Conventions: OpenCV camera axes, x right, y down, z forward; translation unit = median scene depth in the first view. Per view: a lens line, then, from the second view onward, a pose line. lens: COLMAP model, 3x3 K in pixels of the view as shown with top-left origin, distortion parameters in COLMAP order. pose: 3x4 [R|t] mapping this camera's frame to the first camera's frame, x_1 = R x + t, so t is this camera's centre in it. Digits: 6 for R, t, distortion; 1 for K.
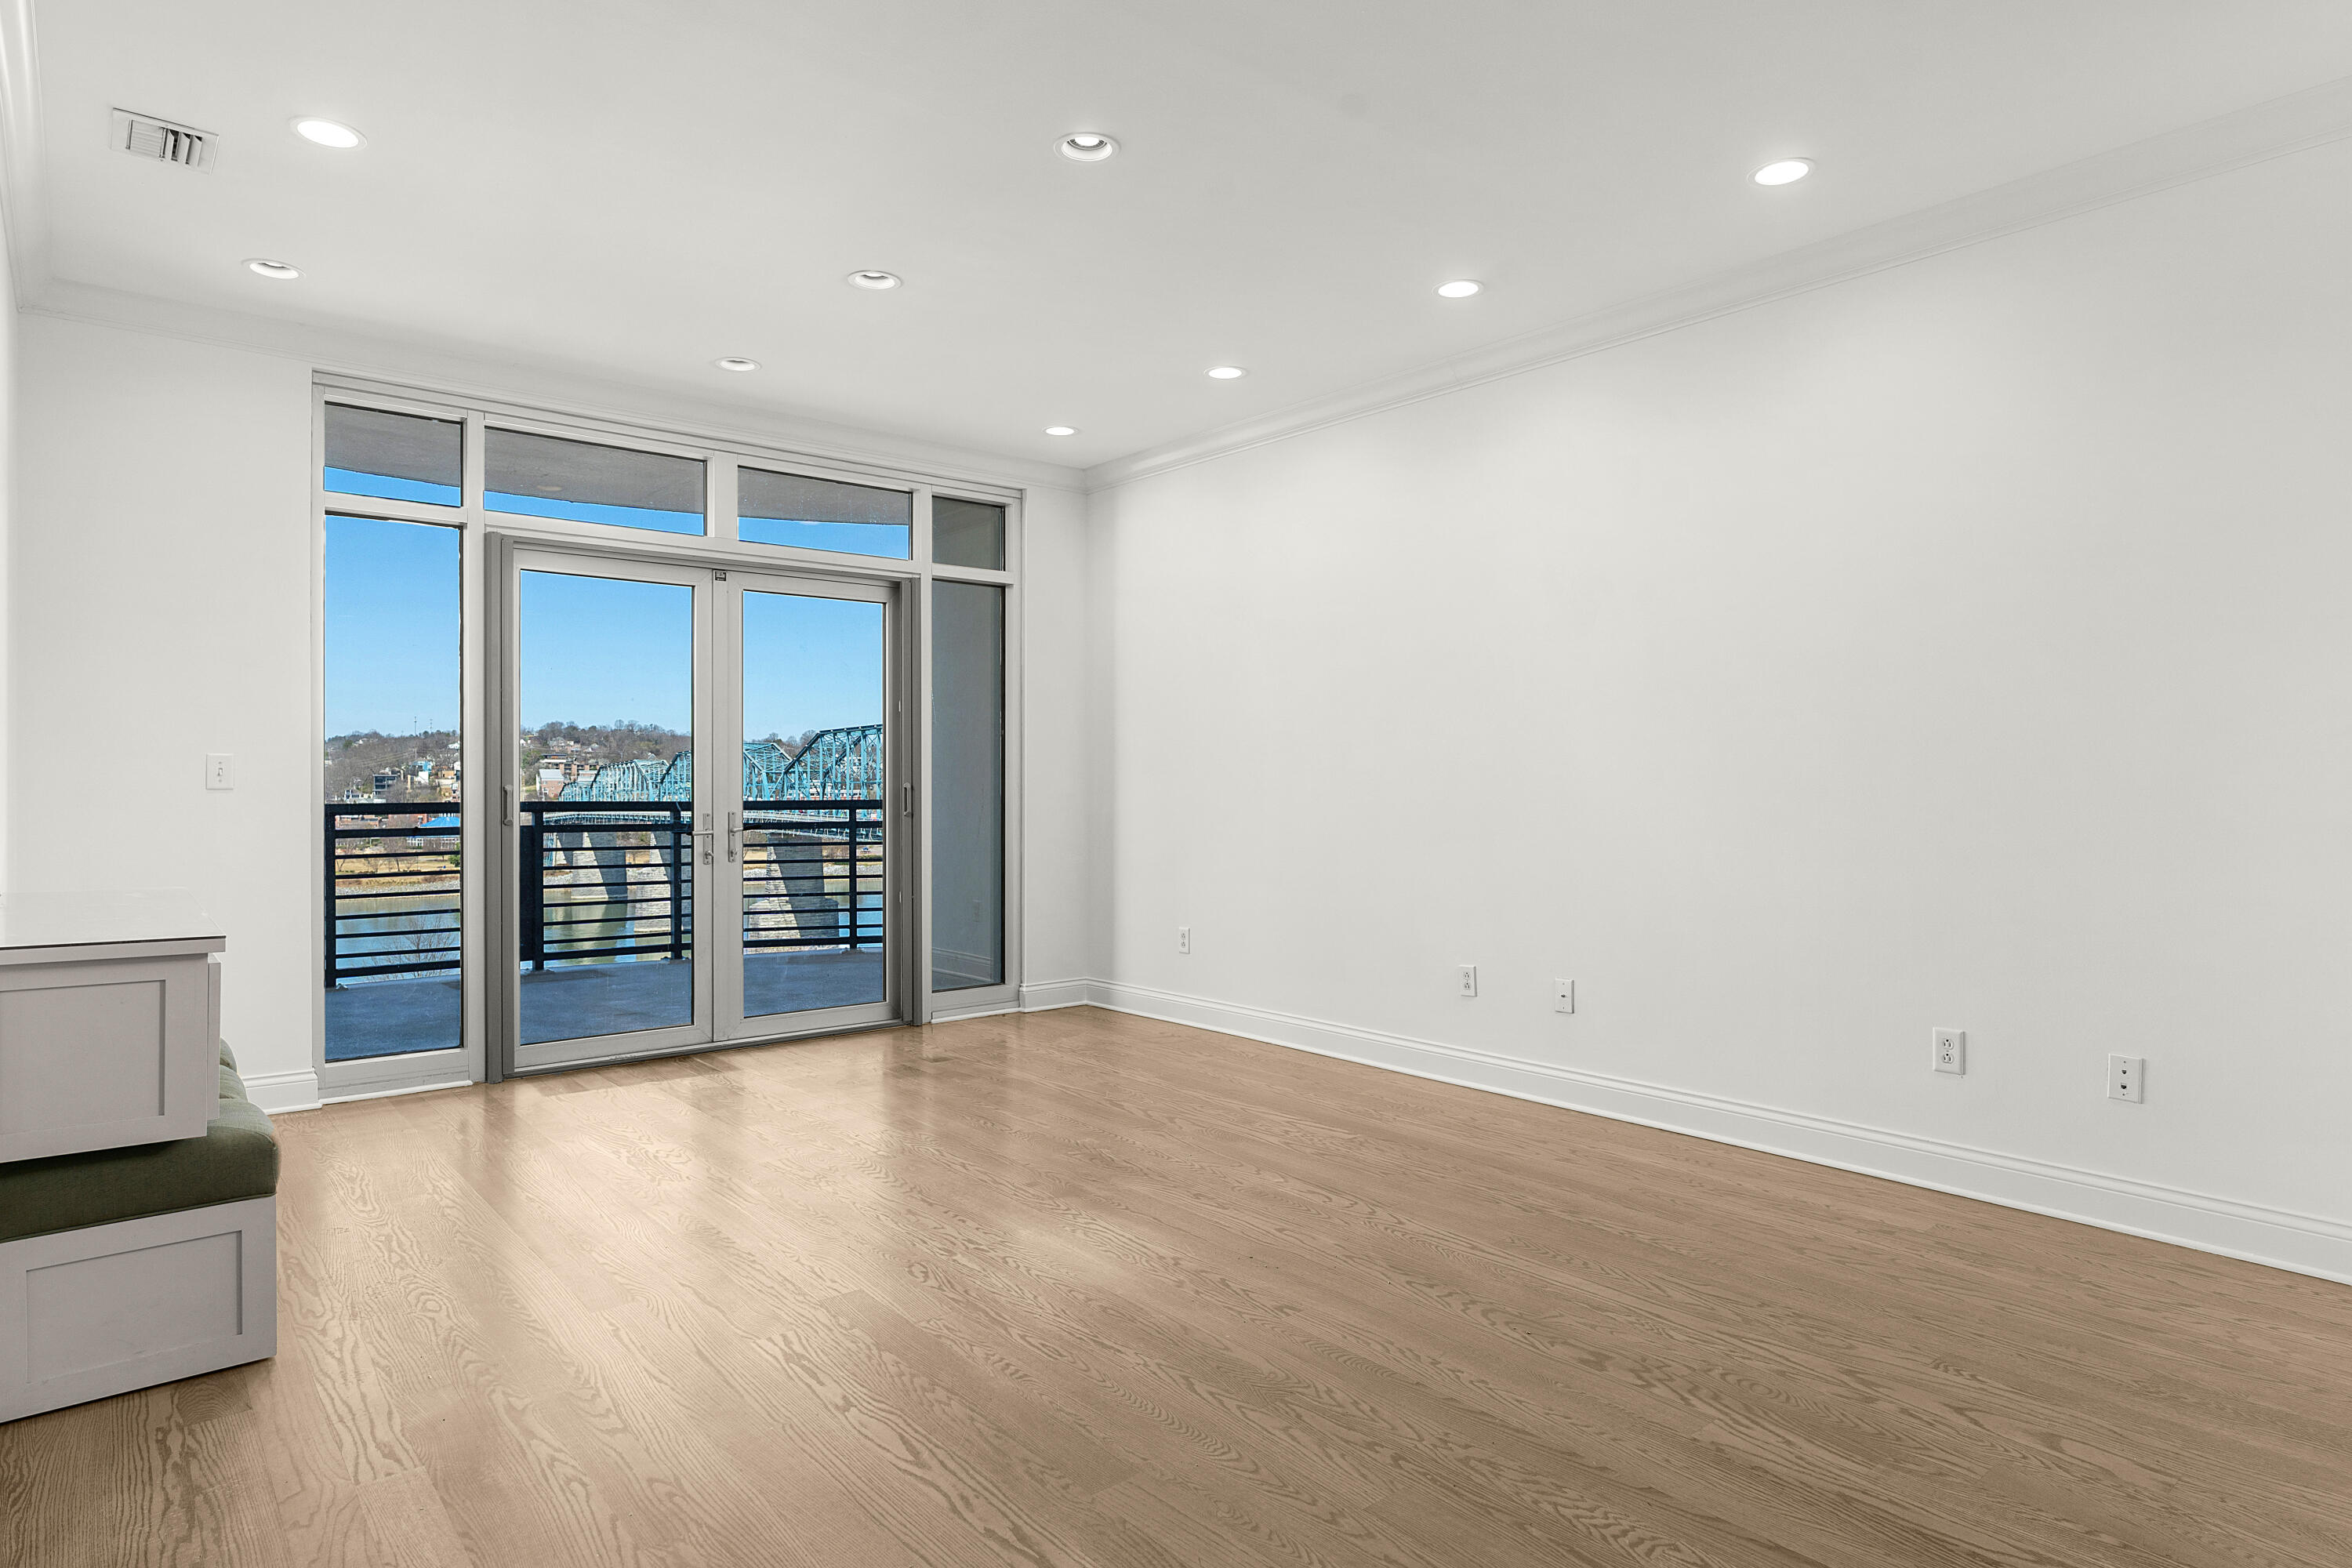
lens RADIAL K [[1296.7, 0, 1137.5], [0, 1296.7, 783.8], [0, 0, 1]] dist [-0.002178, 0.000642]
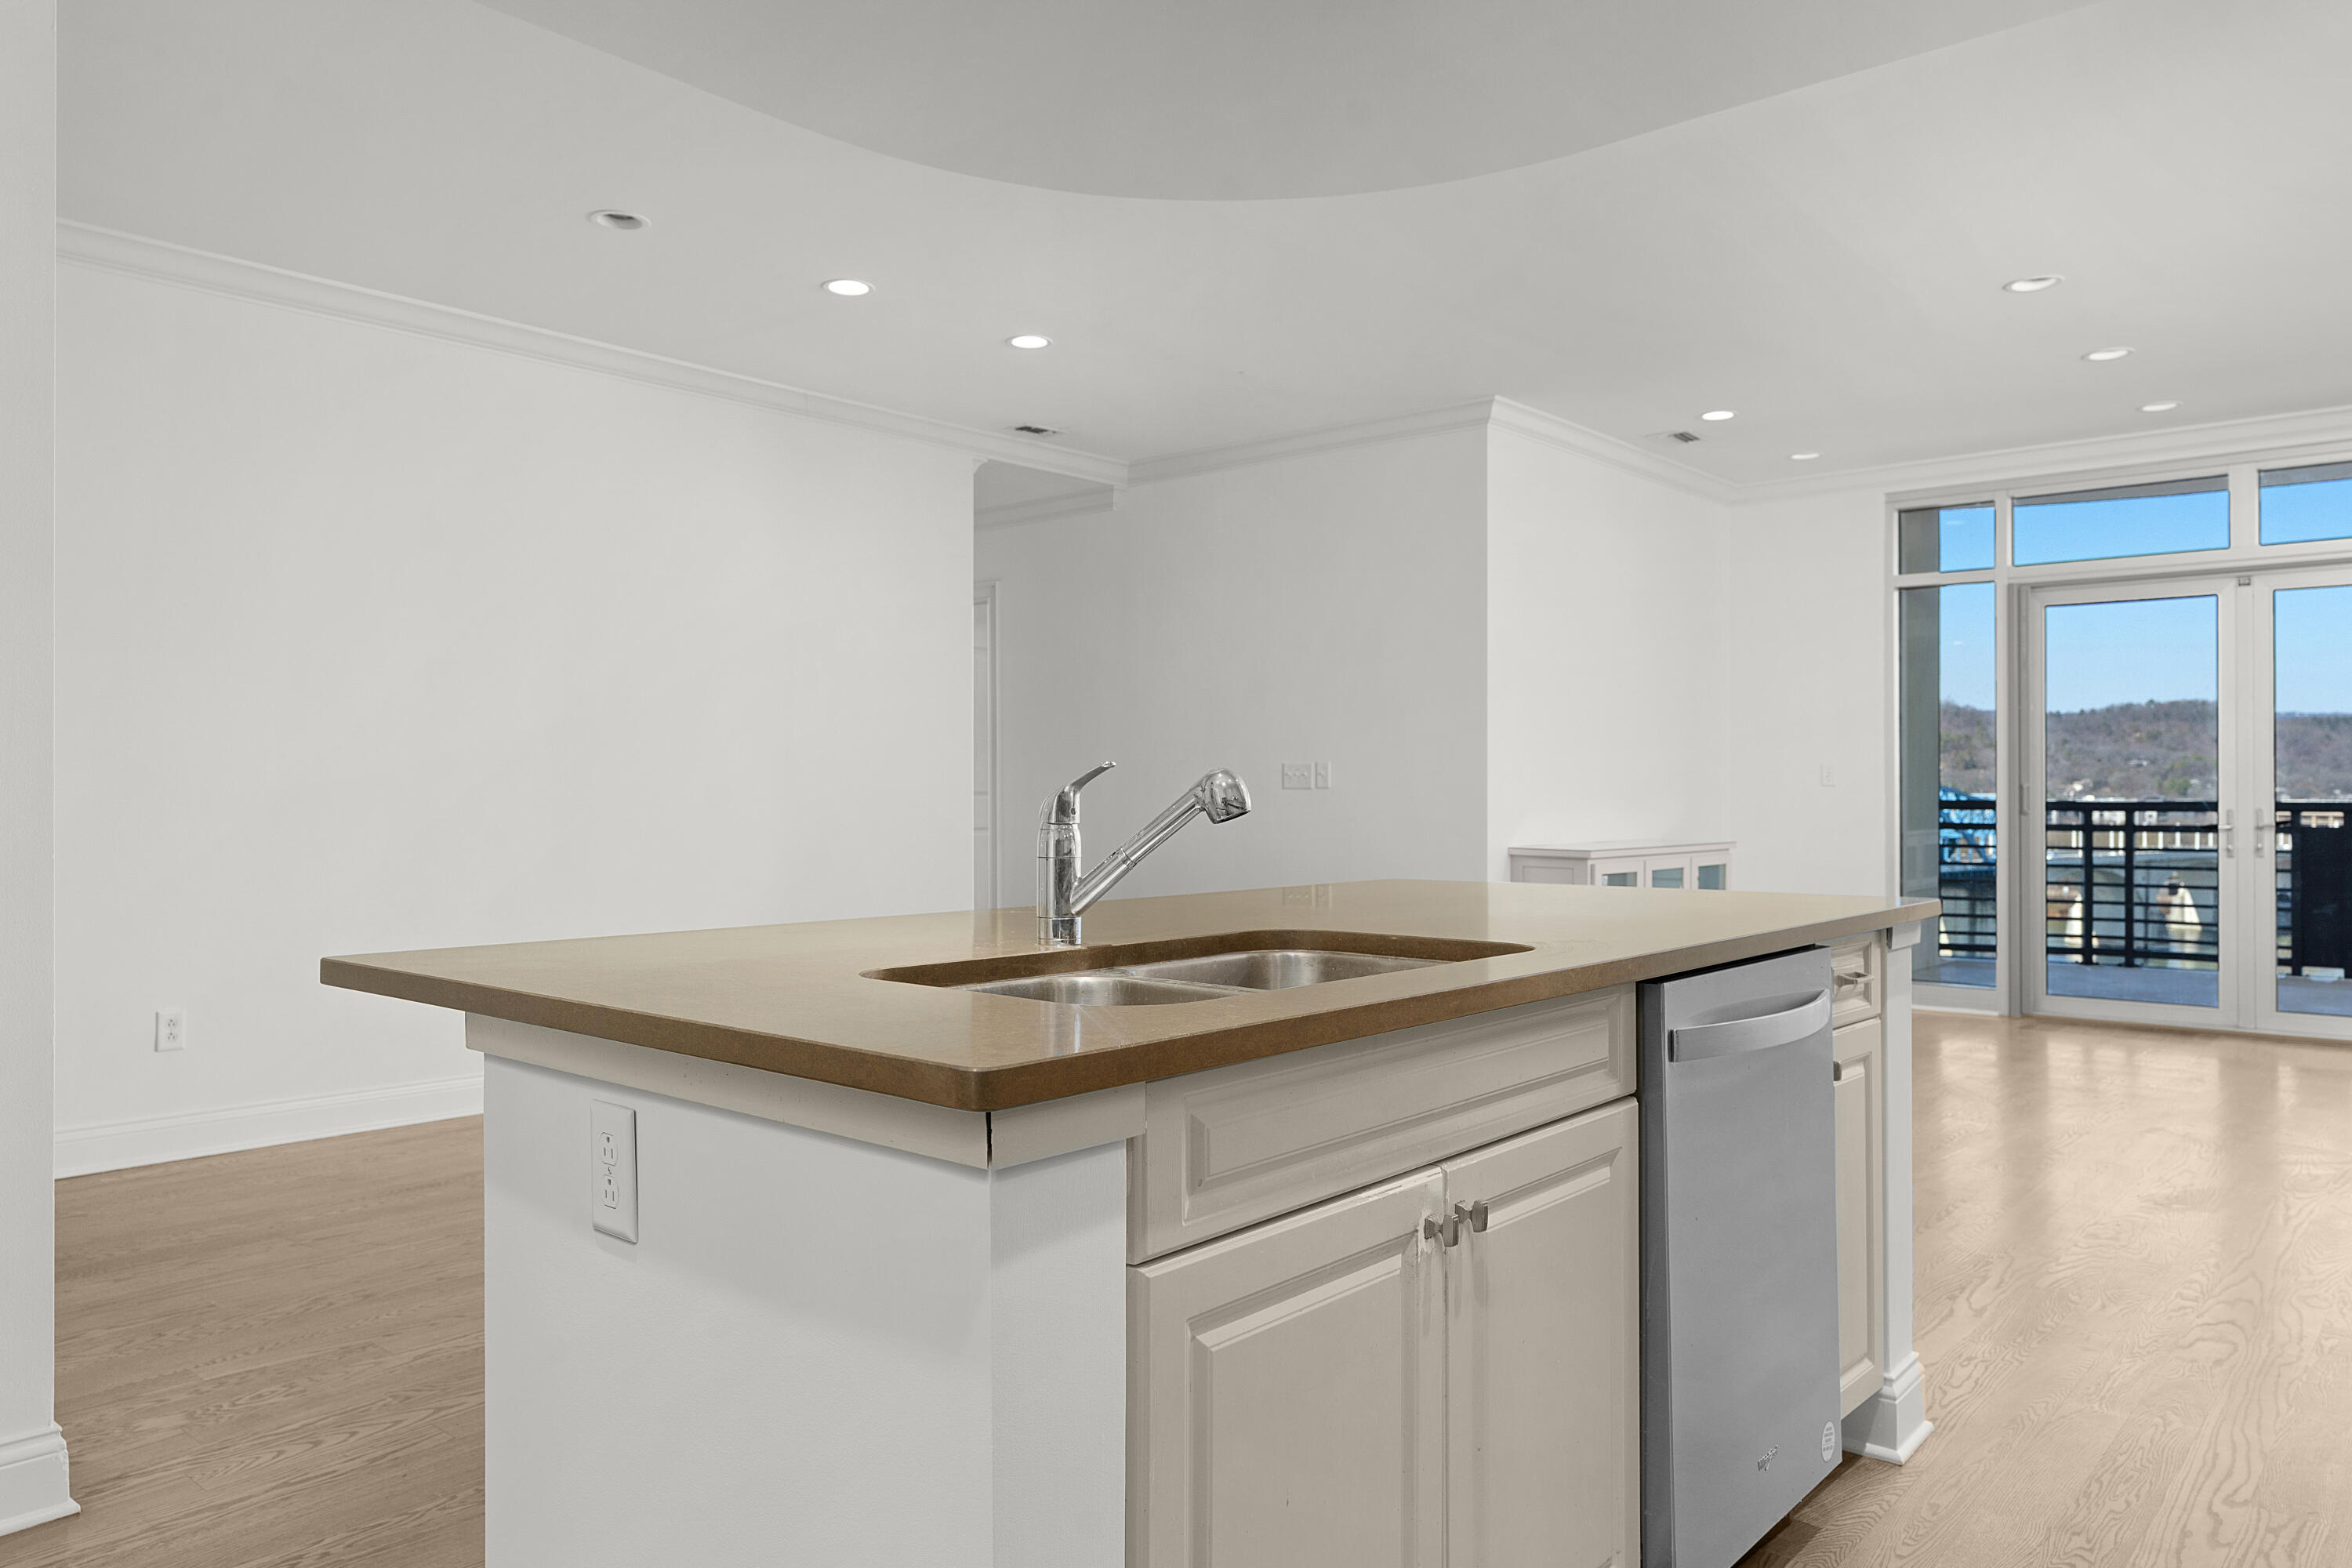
lens RADIAL K [[1593.7, 0, 1169.2], [0, 1593.7, 802.5], [0, 0, 1]] dist [0.004766, 0.003187]
pose [[0.175333, 0.009155, -0.984467, 0.752927], [-0.001776, 0.999958, 0.008983, 0.006045], [0.984508, 0.000174, 0.175342, -0.067188]]
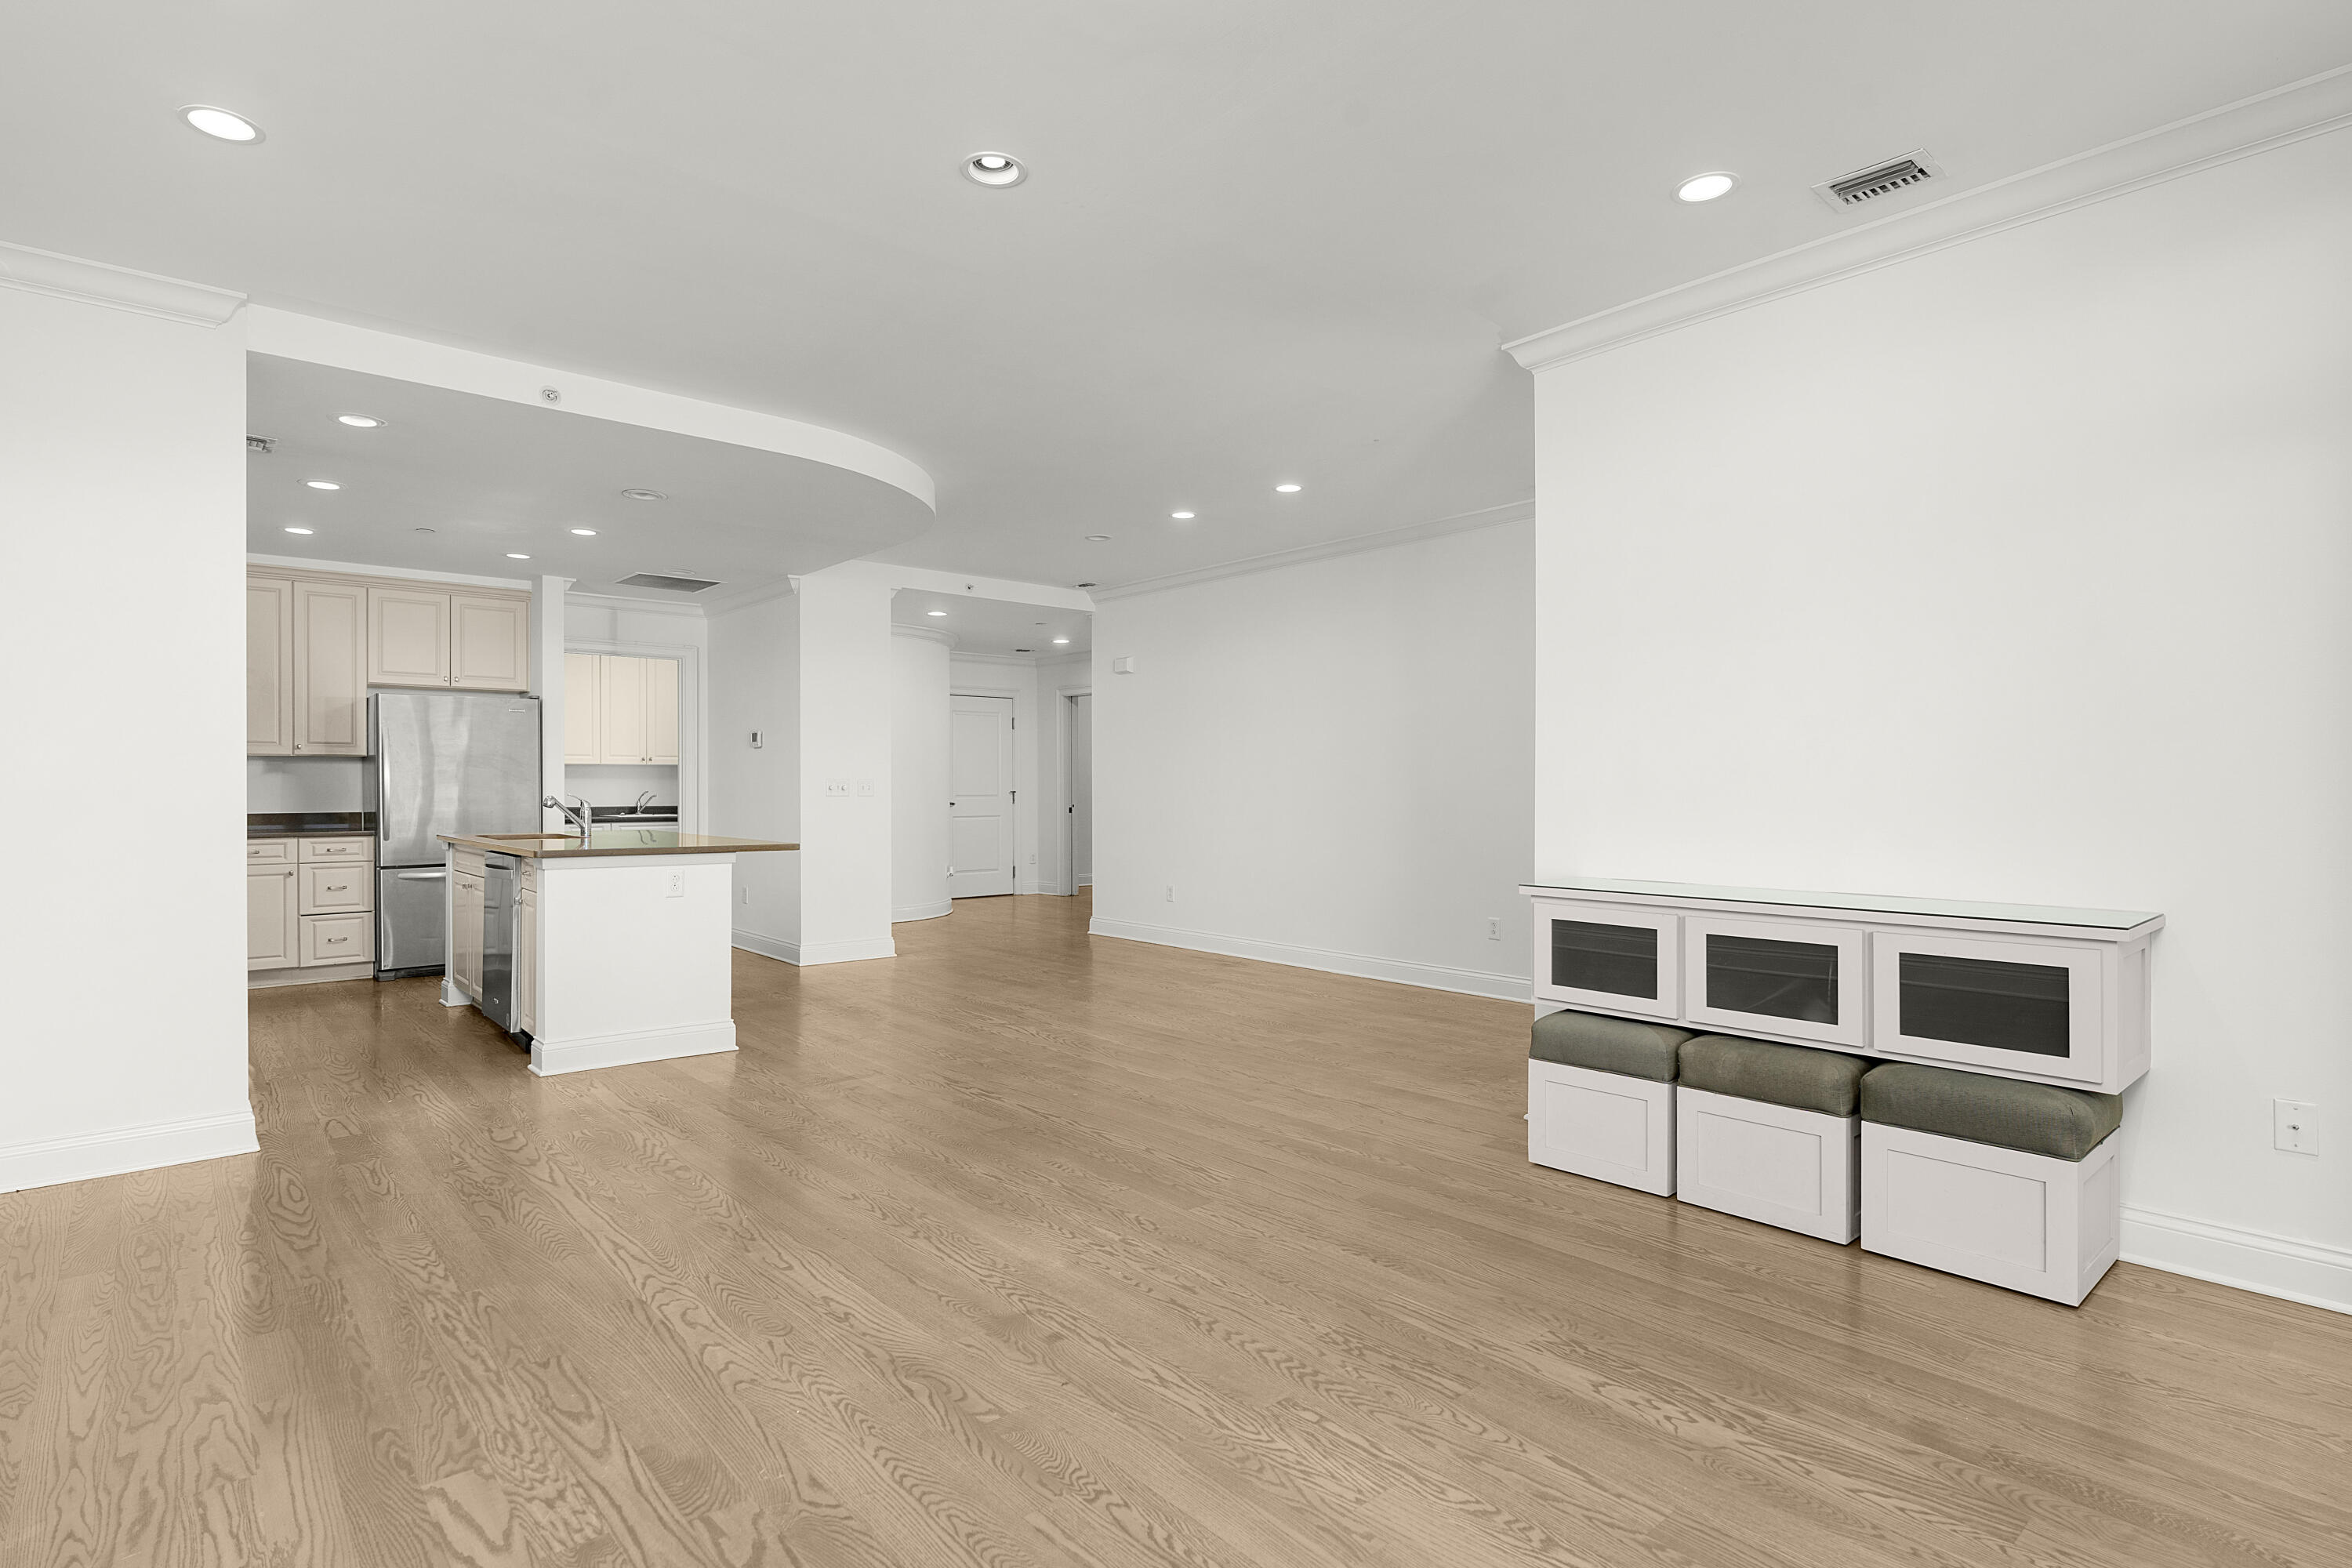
lens RADIAL K [[1167.0, 0, 1130.3], [0, 1167.0, 783.6], [0, 0, 1]] dist [-0.005013, 0.000816]
pose [[-0.999899, 0.001911, -0.014102, -0.073173], [0.001968, 0.999990, -0.004039, -0.003683], [0.014094, -0.004067, -0.999892, 1.052769]]
